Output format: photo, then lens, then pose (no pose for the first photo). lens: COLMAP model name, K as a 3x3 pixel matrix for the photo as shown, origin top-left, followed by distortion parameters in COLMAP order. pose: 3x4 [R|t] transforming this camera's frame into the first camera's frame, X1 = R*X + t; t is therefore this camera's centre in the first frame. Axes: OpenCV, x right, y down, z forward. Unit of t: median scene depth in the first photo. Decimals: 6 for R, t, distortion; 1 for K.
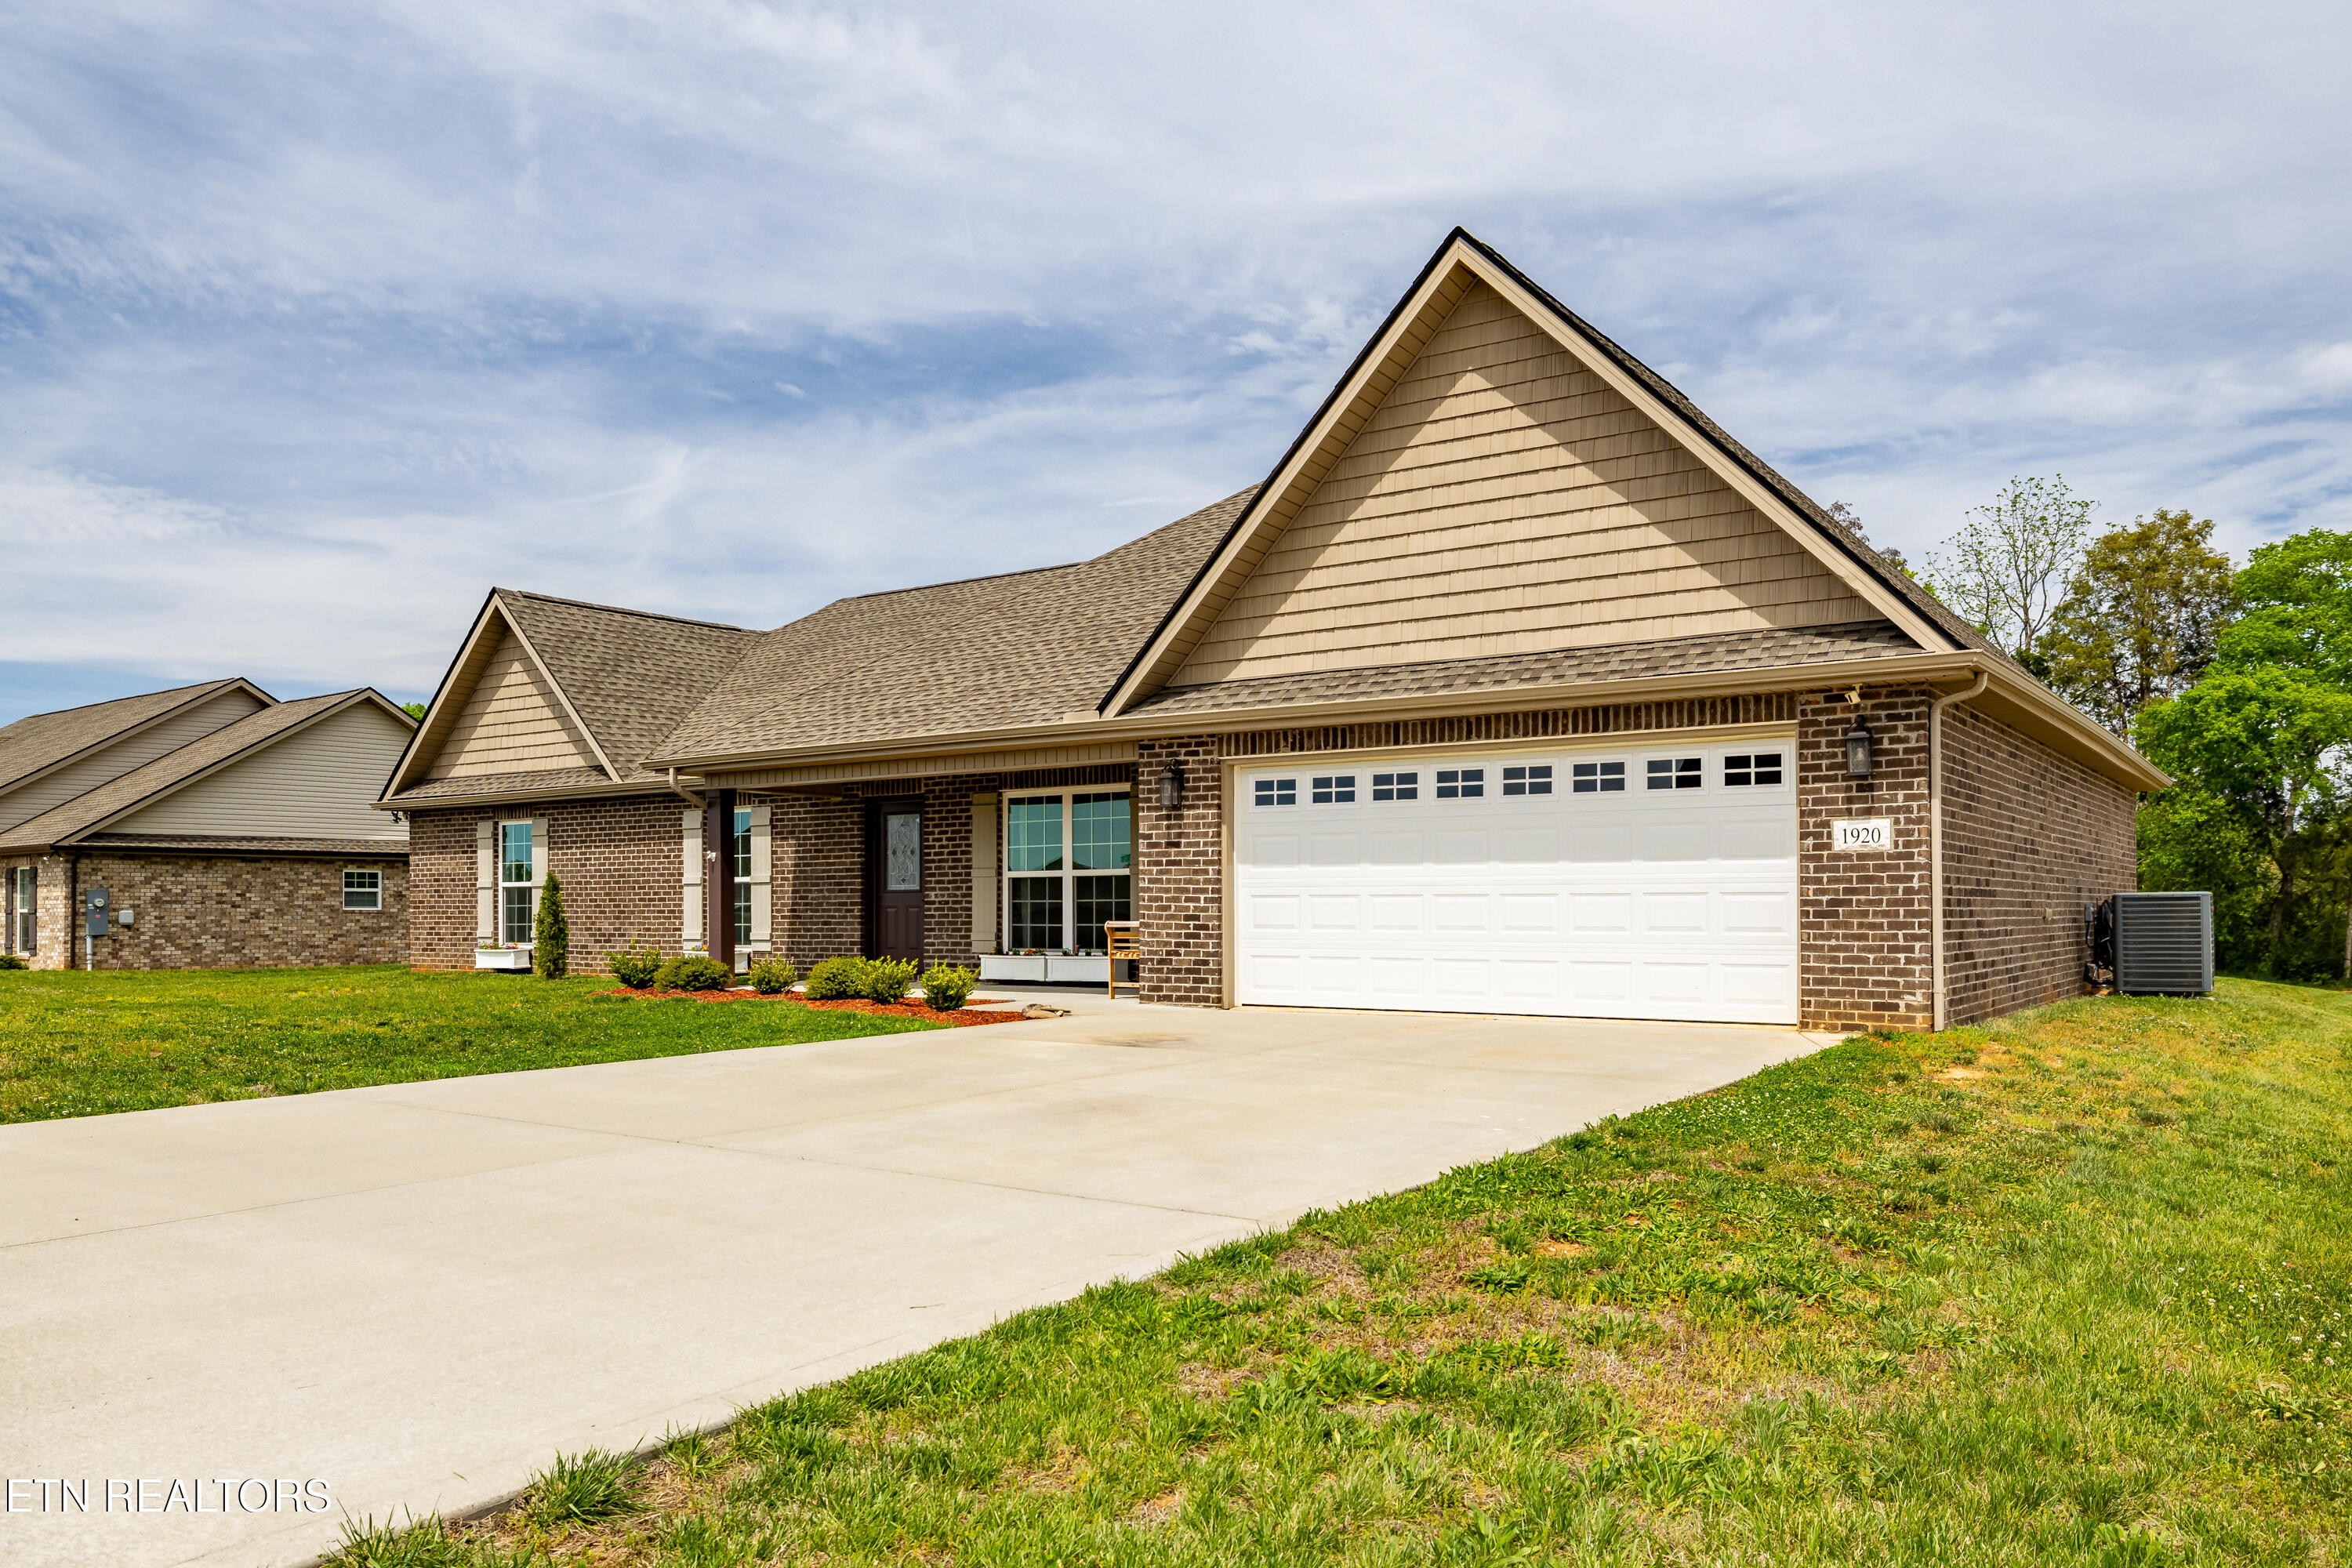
lens RADIAL K [[1712.4, 0, 1179.3], [0, 1712.4, 861.7], [0, 0, 1]] dist [-0.007466, -0.004096]
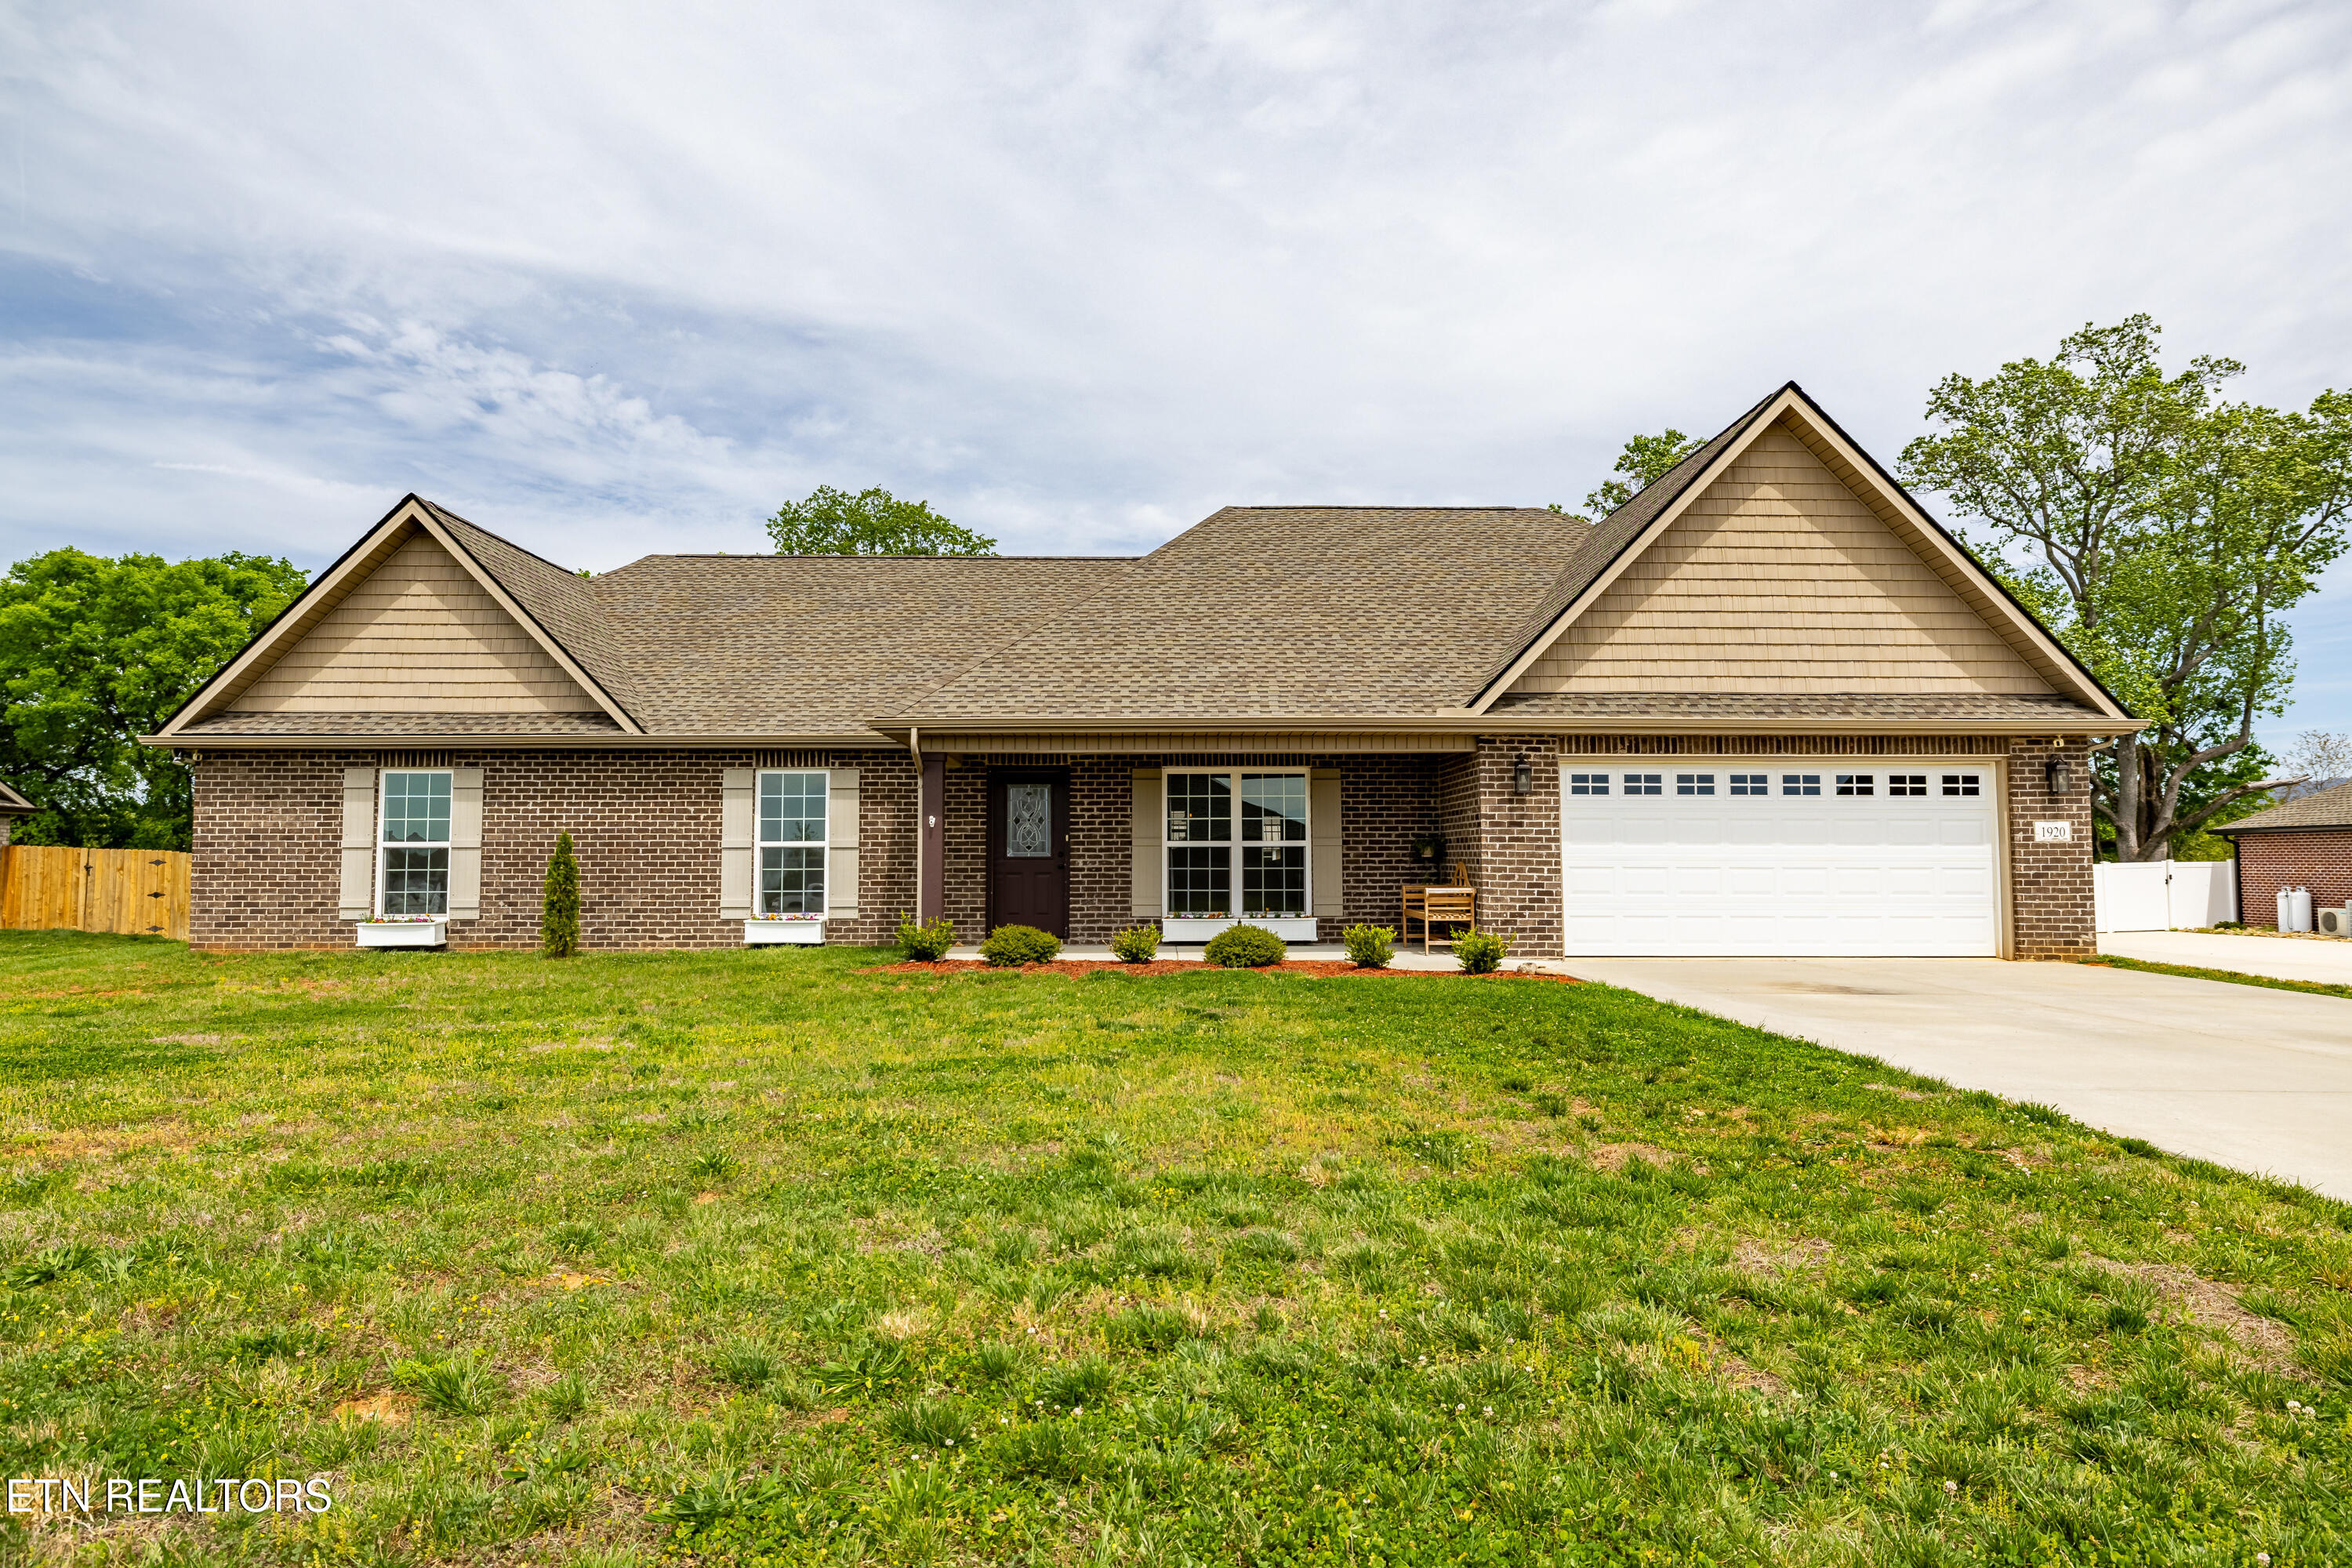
lens RADIAL K [[1328.3, 0, 1172.5], [0, 1328.3, 746.7], [0, 0, 1]] dist [0.001848, -0.002078]
pose [[0.807479, 0.054368, 0.587386, -0.615829], [-0.019301, 0.997646, -0.065809, 0.001503], [-0.589581, 0.041802, 0.806627, 0.321690]]
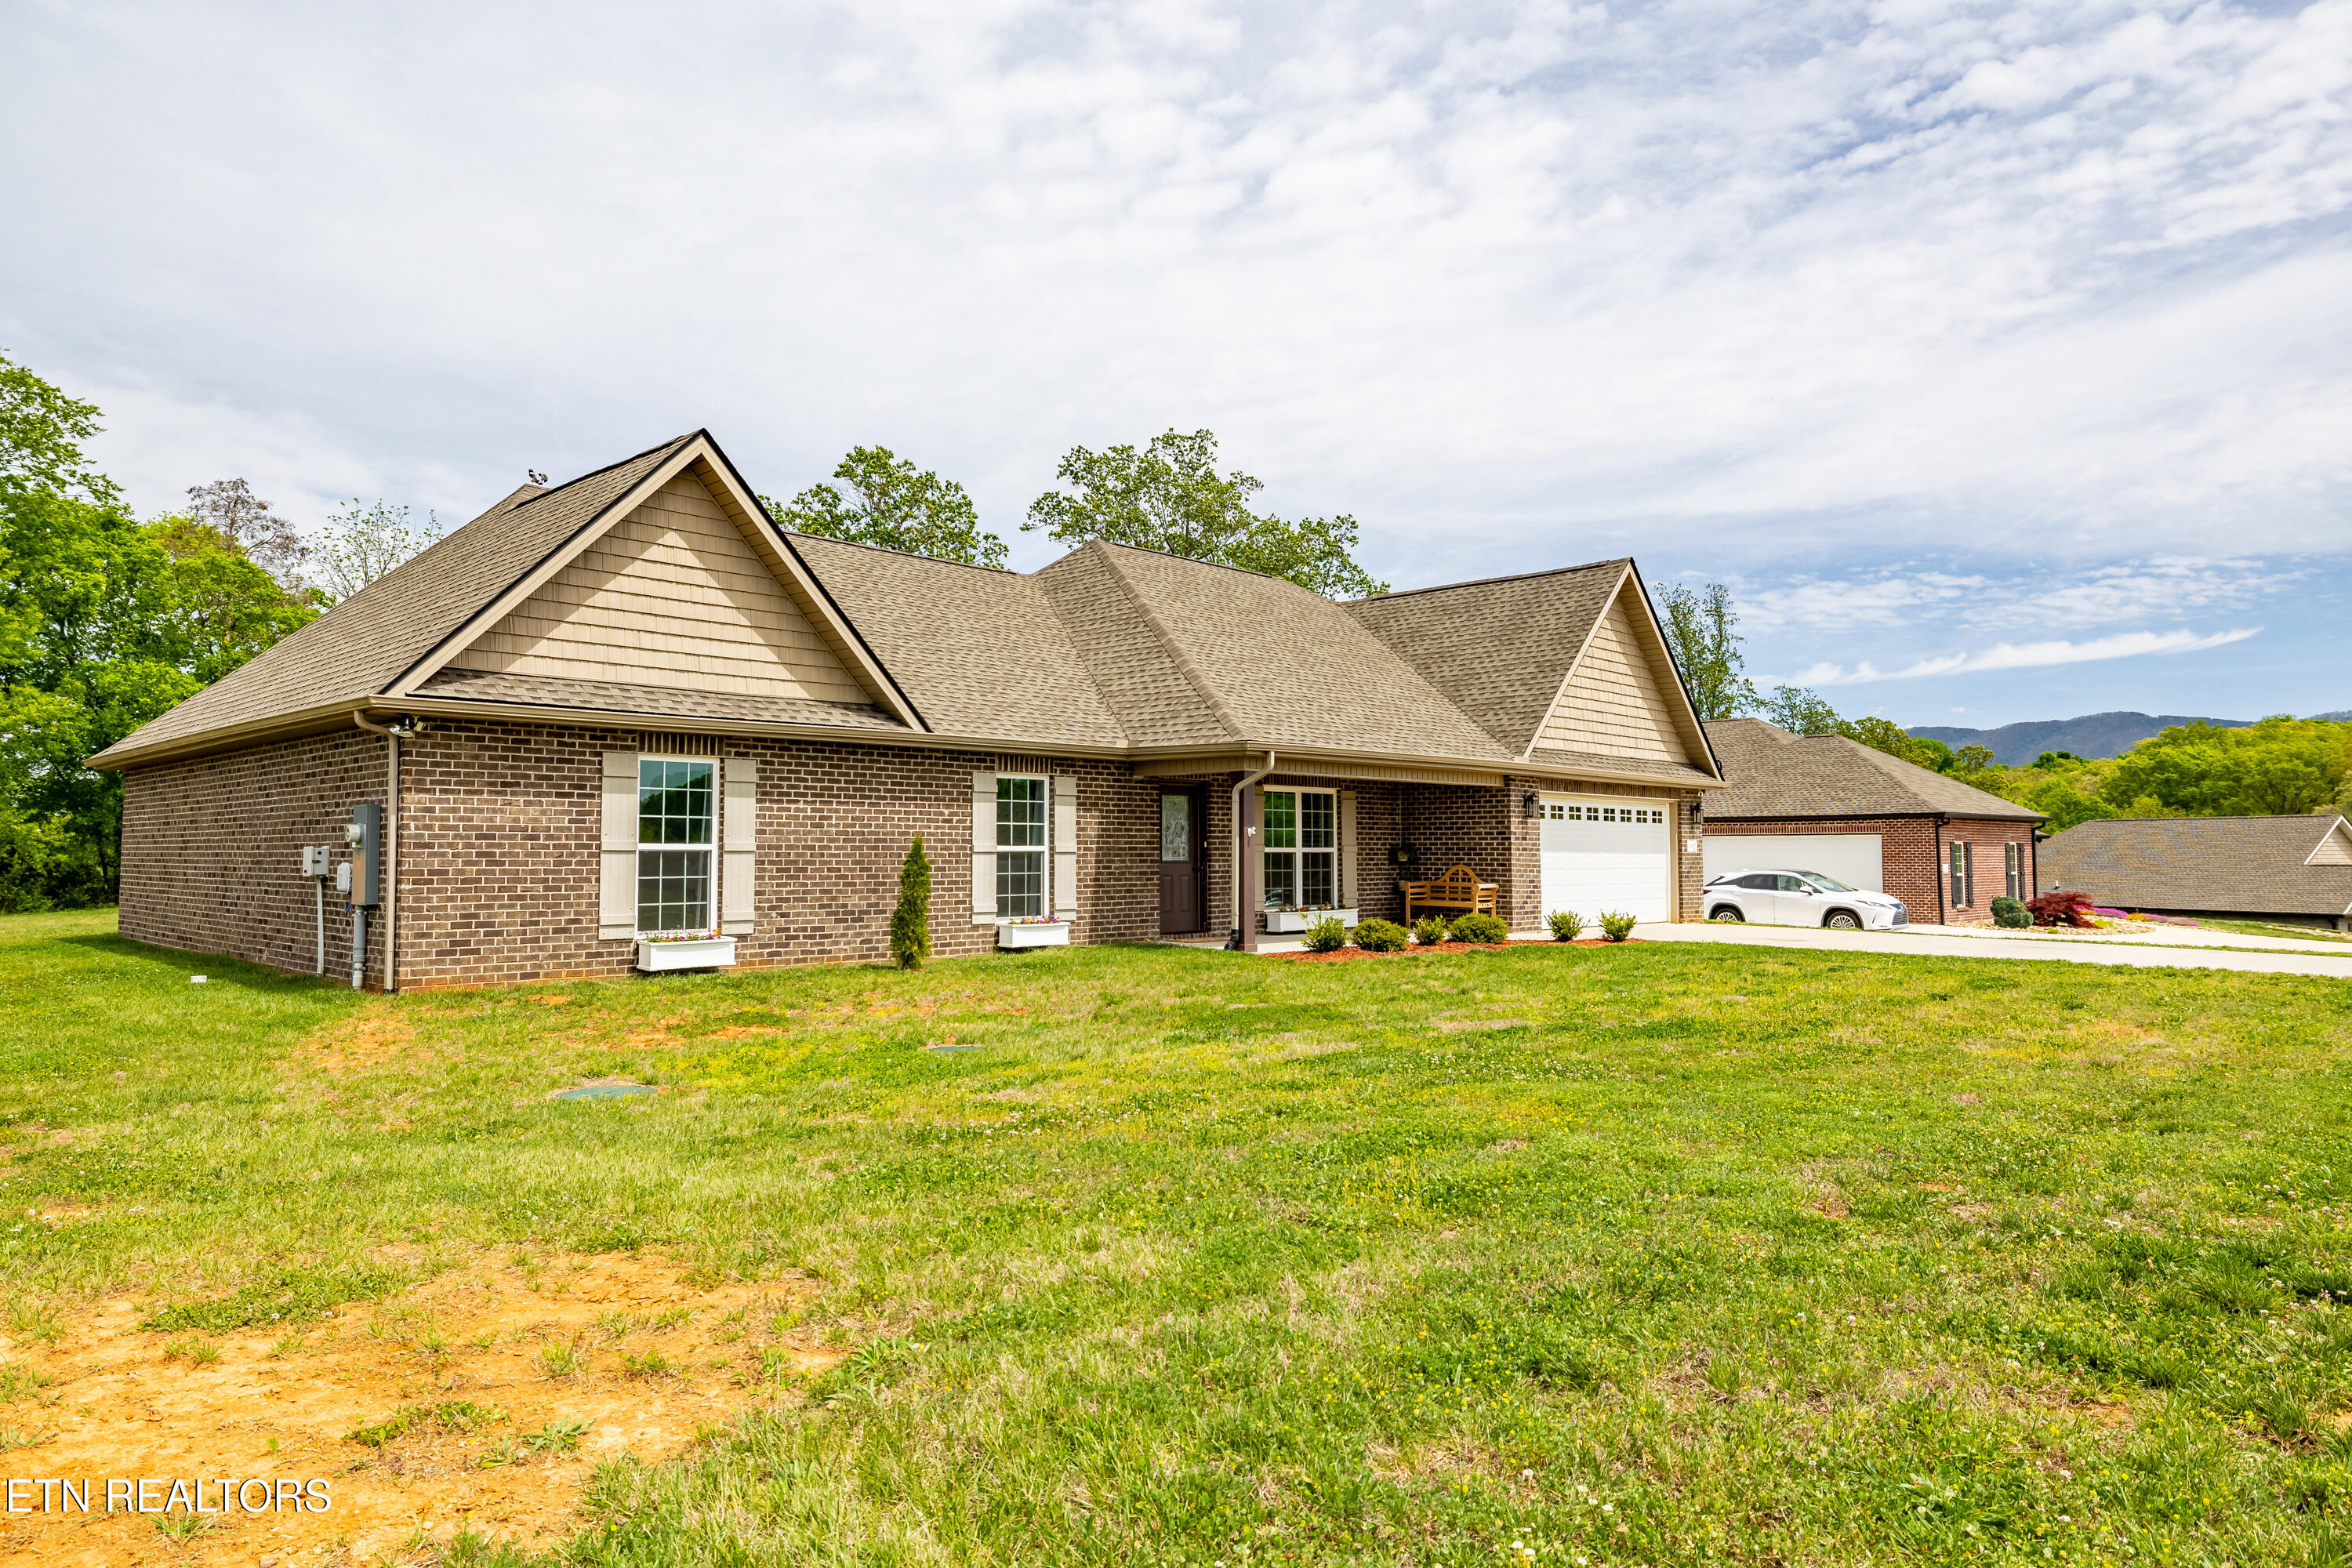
lens RADIAL K [[1427.4, 0, 1172.3], [0, 1427.4, 762.6], [0, 0, 1]] dist [-0.004112, 0.000414]
pose [[0.171167, 0.071062, 0.982676, -1.215179], [-0.027083, 0.997358, -0.067406, 0.016619], [-0.984870, -0.015076, 0.172640, 0.907490]]
